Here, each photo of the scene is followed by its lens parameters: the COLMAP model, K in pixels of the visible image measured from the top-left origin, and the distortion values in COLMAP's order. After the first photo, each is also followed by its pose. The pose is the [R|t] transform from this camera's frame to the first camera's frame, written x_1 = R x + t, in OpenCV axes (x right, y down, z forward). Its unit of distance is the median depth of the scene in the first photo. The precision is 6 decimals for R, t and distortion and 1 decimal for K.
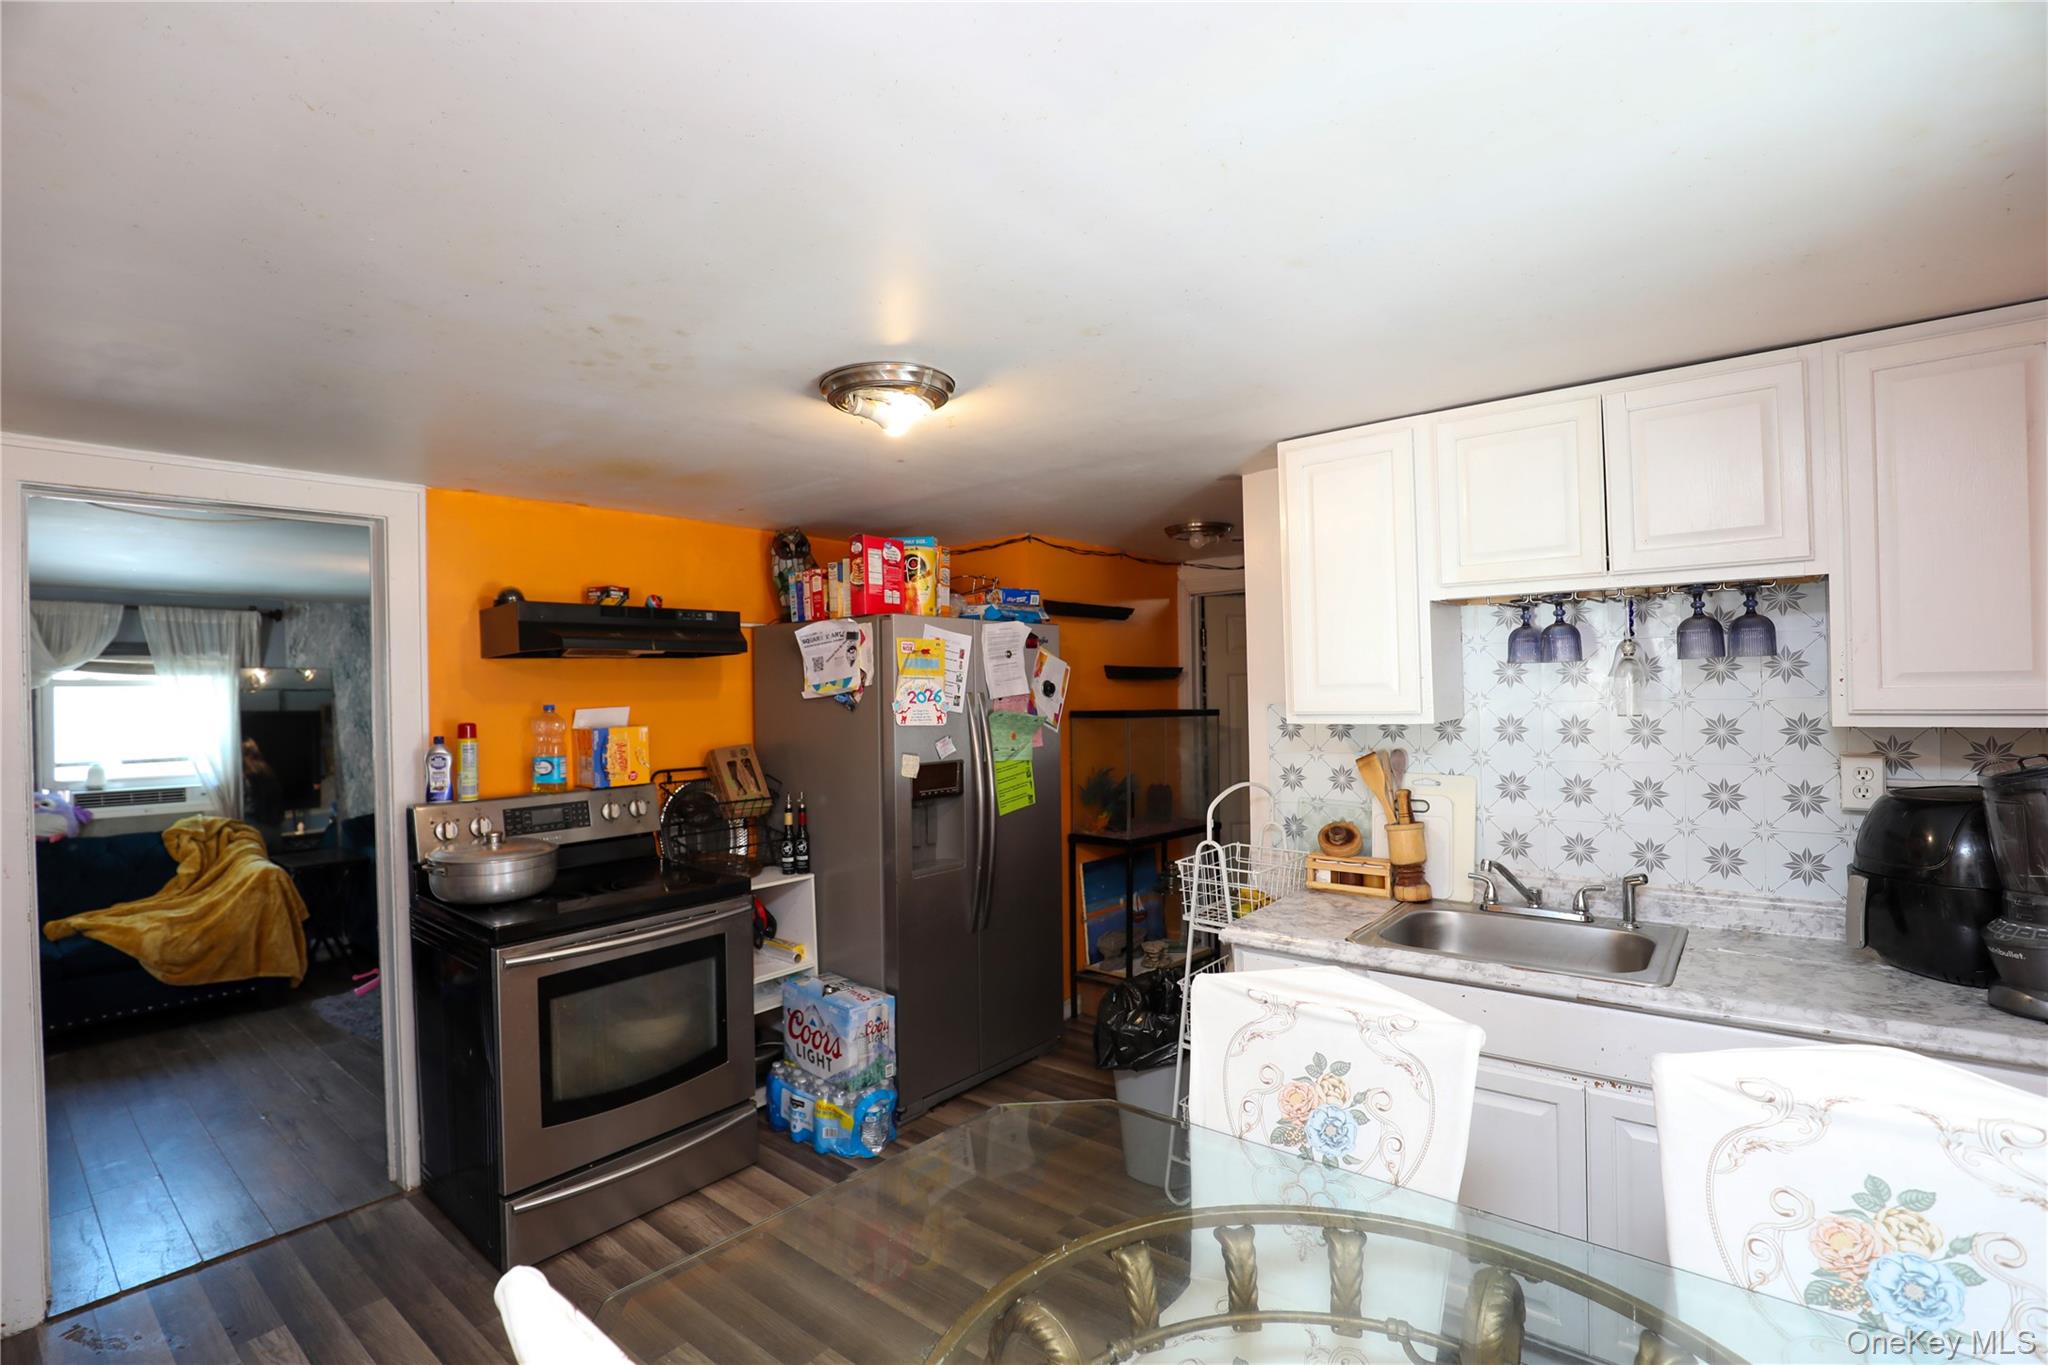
lens RADIAL K [[938.9, 0, 1006.3], [0, 938.9, 687.8], [0, 0, 1]] dist [-0.037808, 0.008907]
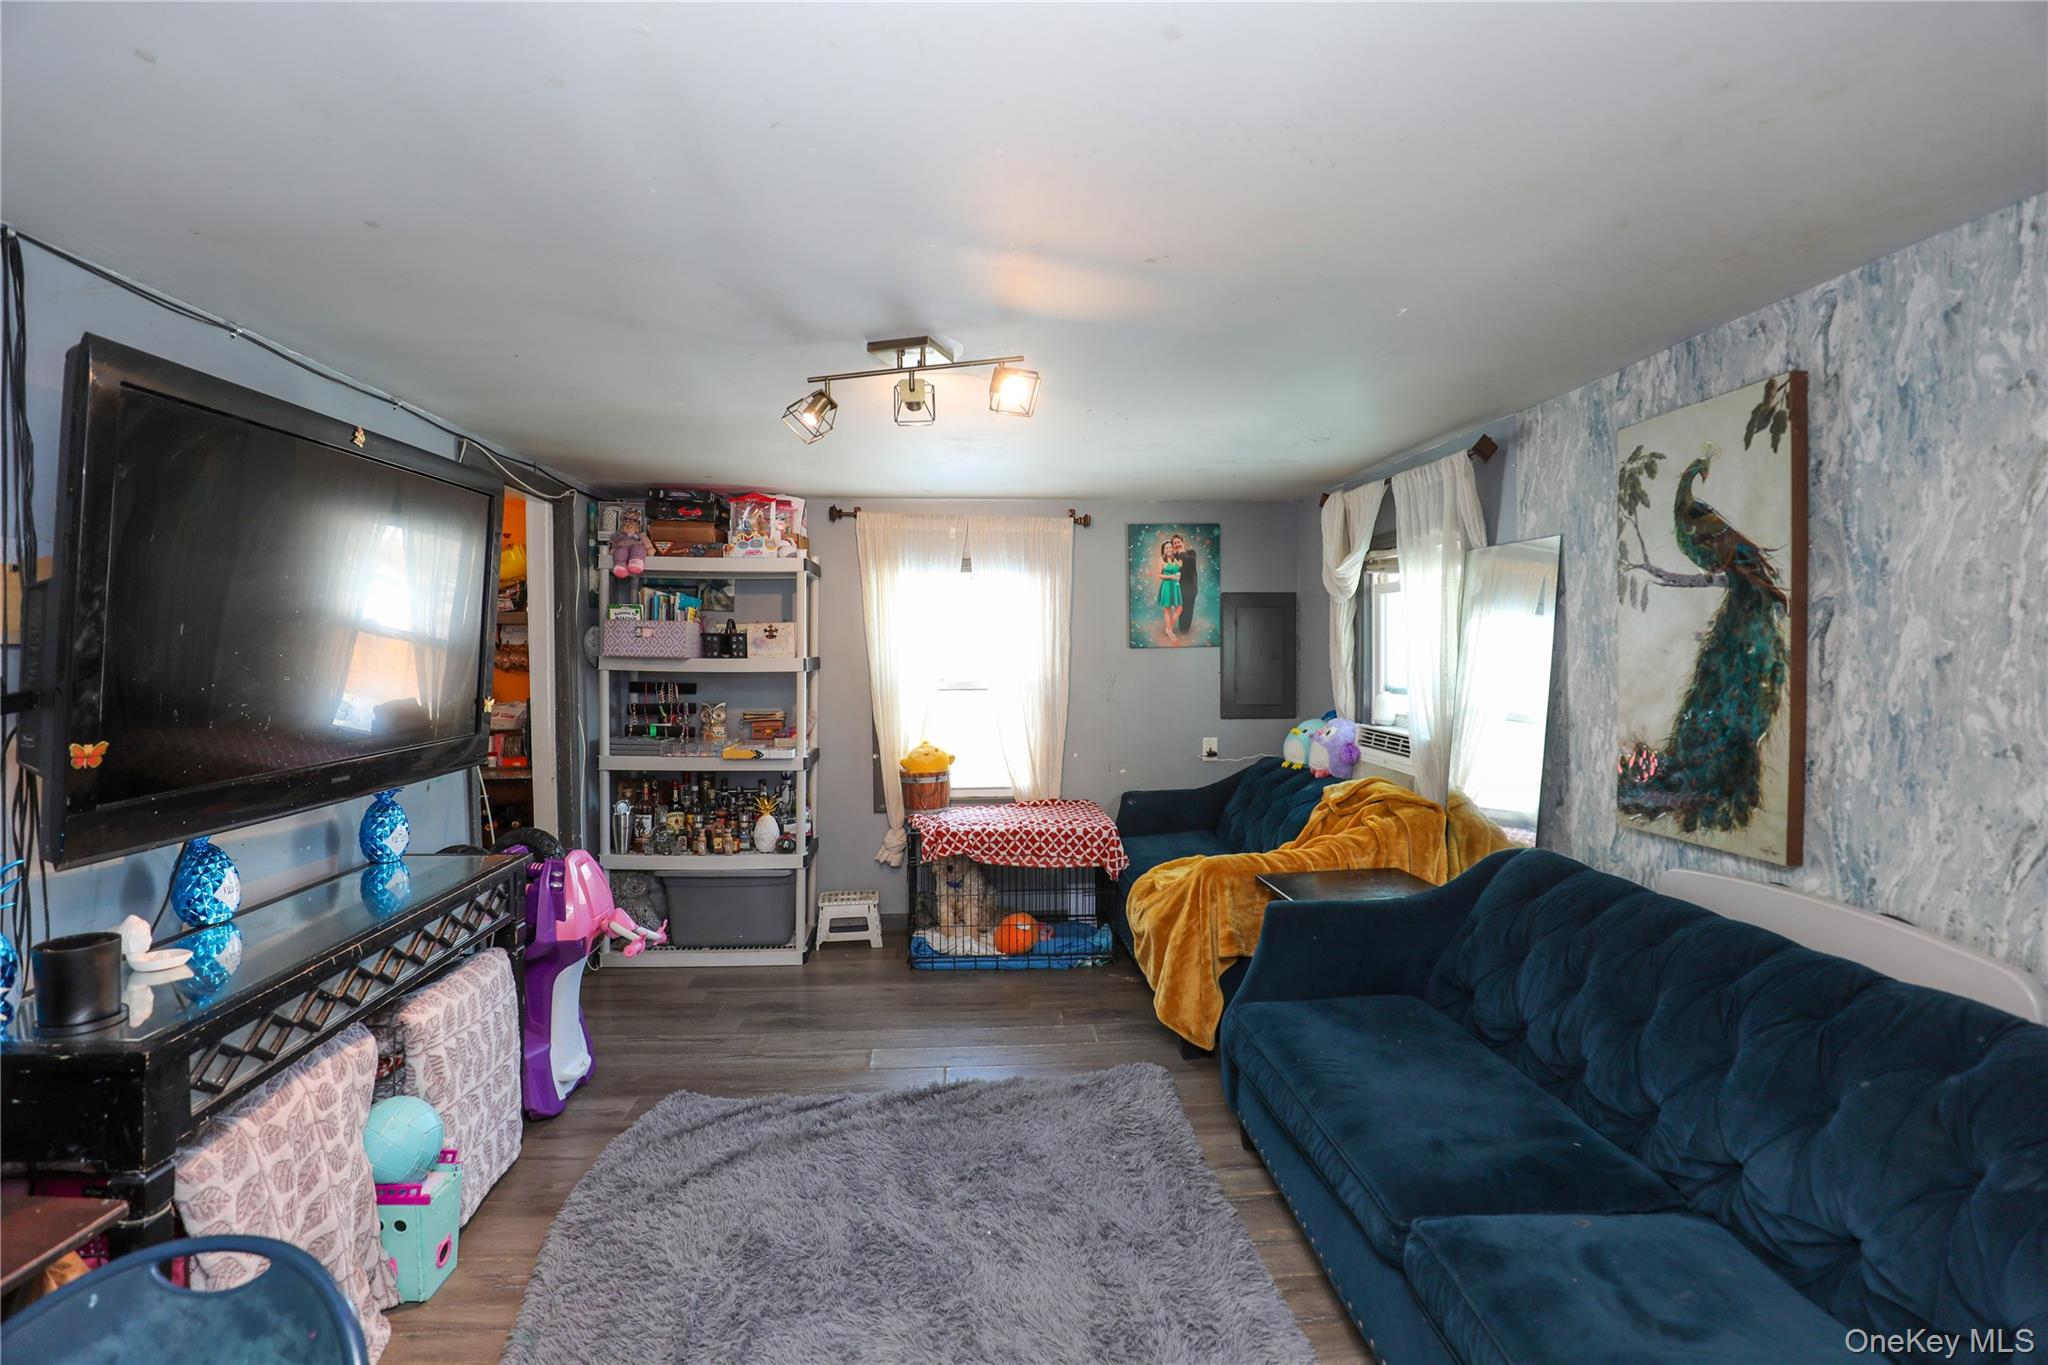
lens RADIAL K [[938.9, 0, 1006.3], [0, 938.9, 687.8], [0, 0, 1]] dist [-0.037808, 0.008907]
pose [[-0.721849, 0.050947, -0.690173, -0.219414], [0.024001, 0.998530, 0.048607, 0.033250], [0.691634, 0.018522, -0.722010, 1.336162]]
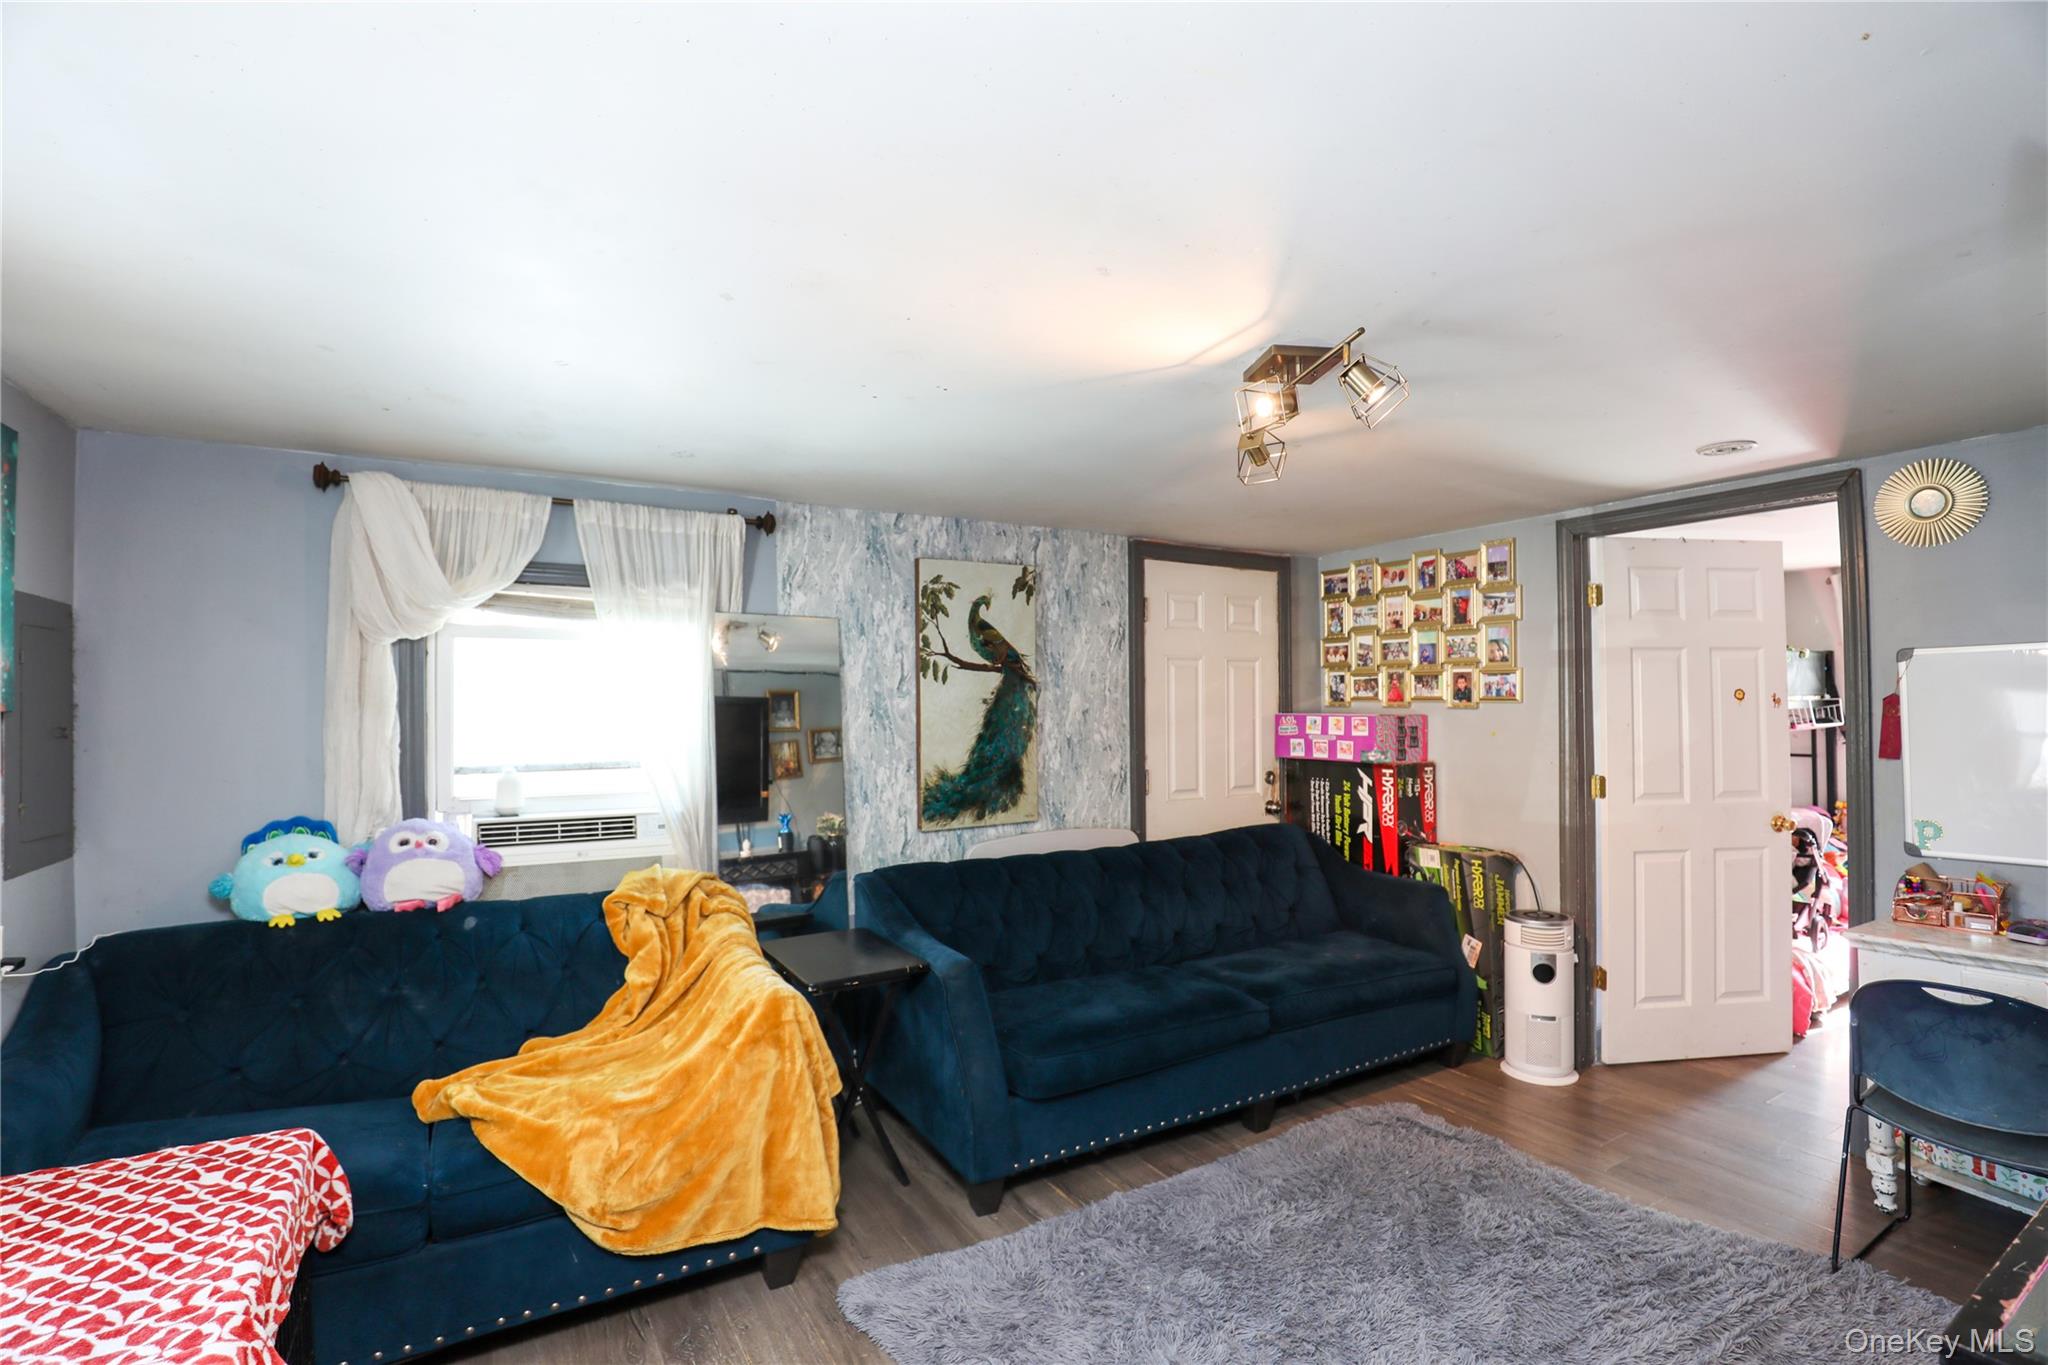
lens RADIAL K [[938.9, 0, 1006.3], [0, 938.9, 687.8], [0, 0, 1]] dist [-0.037808, 0.008907]
pose [[0.943834, 0.005448, -0.330375, -0.499058], [-0.007398, 0.999962, -0.004646, 0.030881], [0.330337, 0.006830, 0.943838, 0.538973]]
